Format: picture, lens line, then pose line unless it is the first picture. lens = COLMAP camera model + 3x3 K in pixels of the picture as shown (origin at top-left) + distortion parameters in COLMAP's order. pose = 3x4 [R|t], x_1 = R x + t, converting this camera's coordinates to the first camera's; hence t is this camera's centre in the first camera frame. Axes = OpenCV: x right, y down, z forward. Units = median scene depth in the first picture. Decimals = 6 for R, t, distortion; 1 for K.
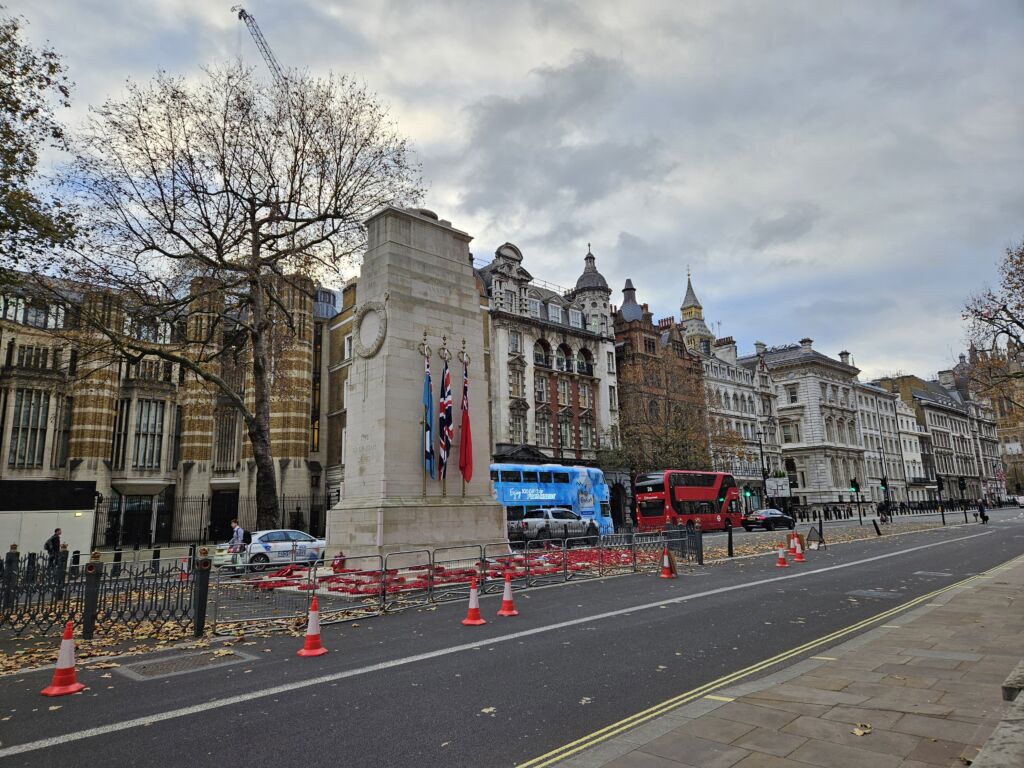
lens RADIAL K [[671.5, 0, 506.8], [0, 671.5, 381.4], [0, 0, 1]] dist [0.077237, -0.056619]
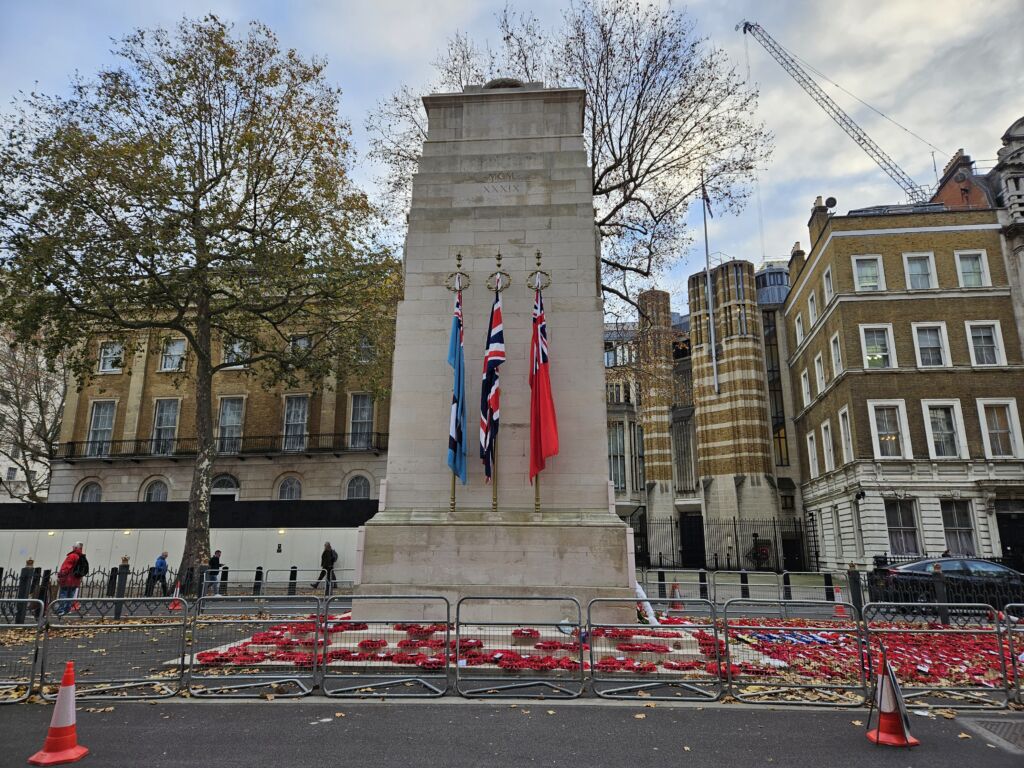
lens RADIAL K [[671.5, 0, 506.8], [0, 671.5, 381.4], [0, 0, 1]] dist [0.077237, -0.056619]
pose [[0.646548, -0.148327, -0.748315, 0.137235], [0.119291, 0.988507, -0.092868, 0.041406], [0.753489, -0.029224, 0.656811, 0.221212]]
